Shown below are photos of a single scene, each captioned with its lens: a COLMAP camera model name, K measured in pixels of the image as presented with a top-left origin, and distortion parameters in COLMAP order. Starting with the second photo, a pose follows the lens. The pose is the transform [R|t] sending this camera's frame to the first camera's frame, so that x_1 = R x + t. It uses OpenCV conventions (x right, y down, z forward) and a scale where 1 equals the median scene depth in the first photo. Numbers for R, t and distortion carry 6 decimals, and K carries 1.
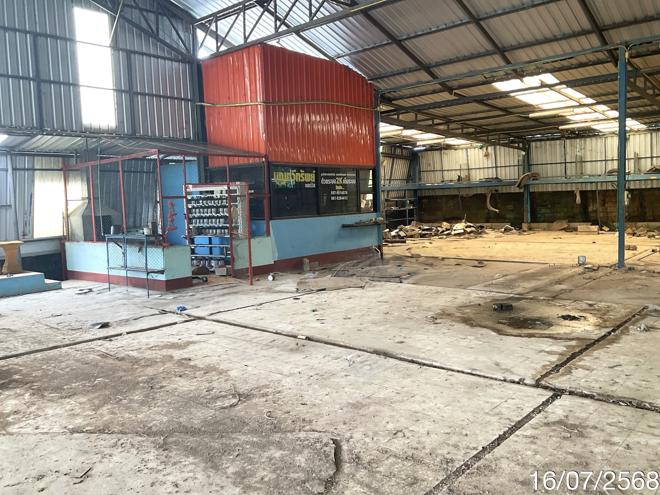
lens RADIAL K [[545.2, 0, 327.8], [0, 545.2, 245.3], [0, 0, 1]] dist [0.043625, -0.091766]
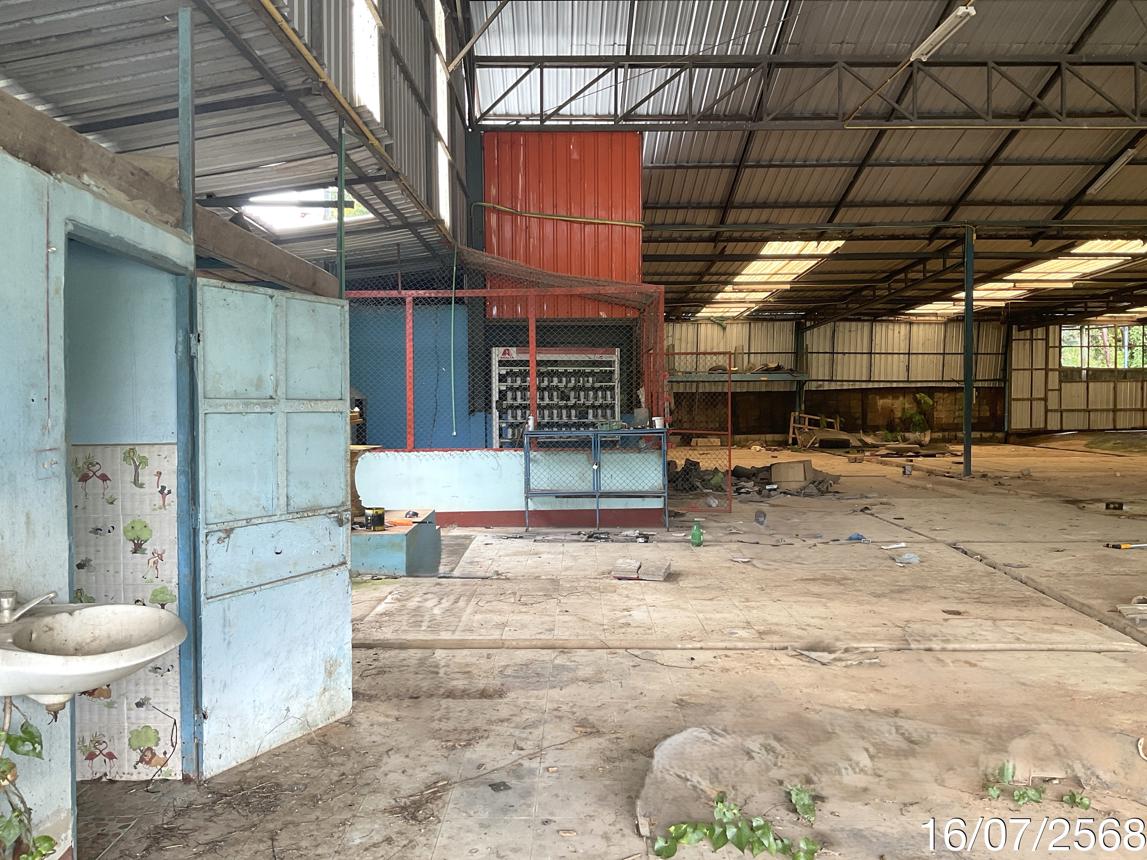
lens RADIAL K [[947.5, 0, 569.7], [0, 947.5, 426.2], [0, 0, 1]] dist [0.043625, -0.091766]
pose [[0.749591, 0.014392, 0.661744, -0.922369], [0.031787, 0.997827, -0.057708, 0.028817], [-0.661137, 0.064292, 0.747505, 0.266664]]
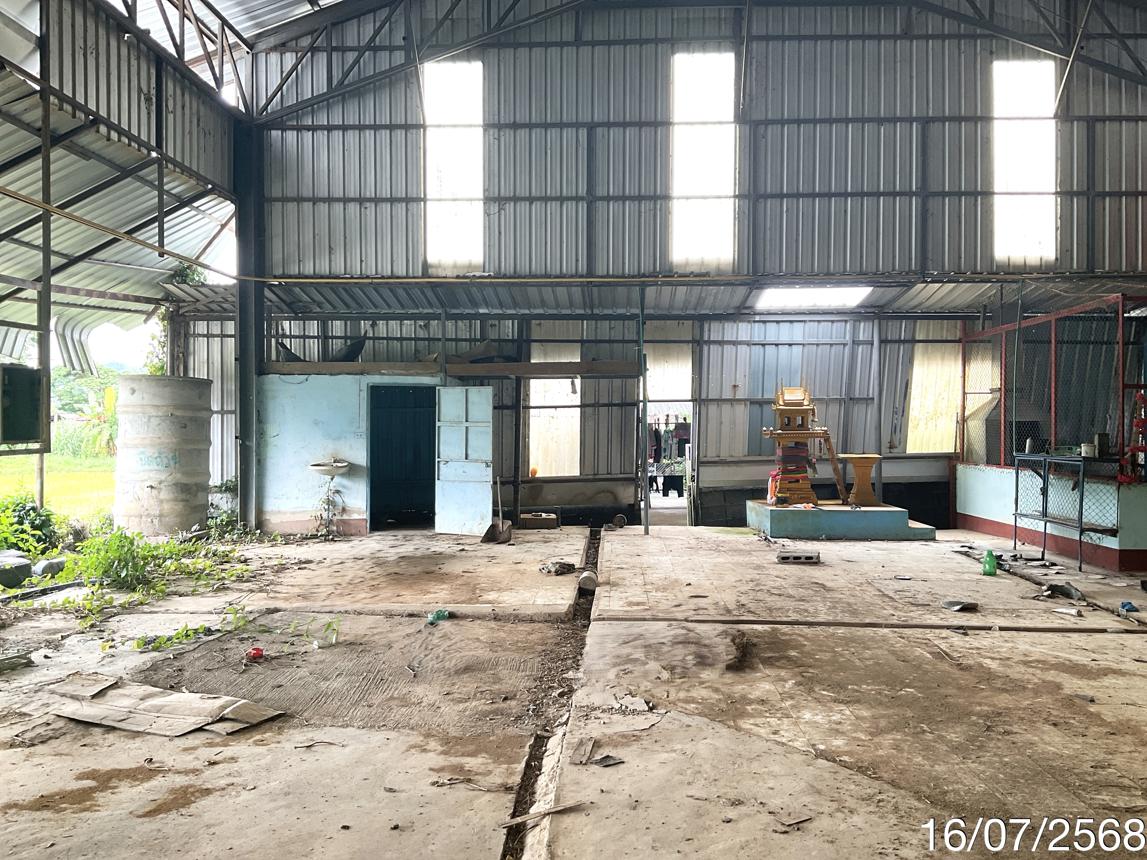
lens RADIAL K [[947.5, 0, 569.7], [0, 947.5, 426.2], [0, 0, 1]] dist [0.043625, -0.091766]
pose [[0.631552, 0.042010, -0.774195, 0.052791], [-0.088917, 0.995867, -0.018496, 0.010889], [0.770218, 0.080520, 0.632677, 0.041229]]
